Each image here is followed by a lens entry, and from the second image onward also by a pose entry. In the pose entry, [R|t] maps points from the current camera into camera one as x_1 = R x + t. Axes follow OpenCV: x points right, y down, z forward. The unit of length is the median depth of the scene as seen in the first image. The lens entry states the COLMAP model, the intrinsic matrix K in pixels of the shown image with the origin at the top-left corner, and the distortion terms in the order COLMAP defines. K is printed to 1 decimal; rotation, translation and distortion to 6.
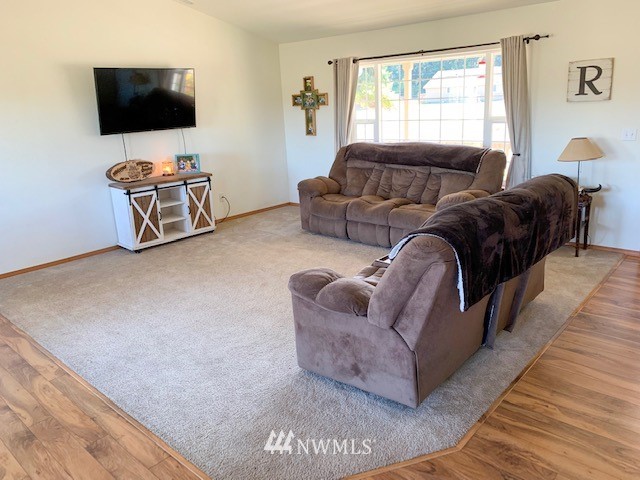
lens RADIAL K [[486.3, 0, 319.4], [0, 486.3, 238.7], [0, 0, 1]] dist [0.023424, -0.021411]
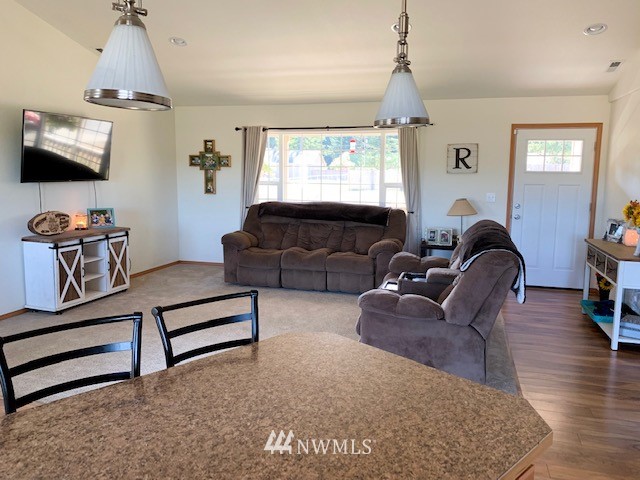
lens RADIAL K [[486.3, 0, 324.6], [0, 486.3, 235.2], [0, 0, 1]] dist [0.023424, -0.021411]
pose [[0.900201, -0.003604, 0.435460, -0.311321], [0.069701, 0.988266, -0.135911, 0.039429], [-0.429861, 0.152699, 0.889889, -0.016615]]
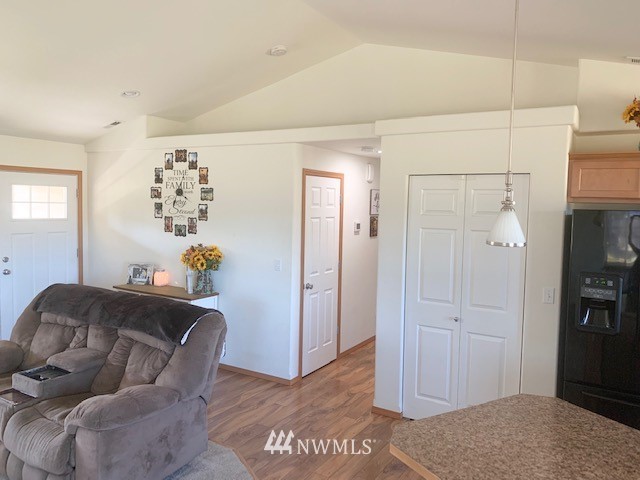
lens RADIAL K [[486.3, 0, 326.0], [0, 486.3, 238.1], [0, 0, 1]] dist [0.023424, -0.021411]
pose [[-0.190224, -0.026353, 0.981387, -0.478303], [0.250156, 0.965342, 0.074410, -0.093971], [-0.949335, 0.259654, -0.177039, 0.321032]]
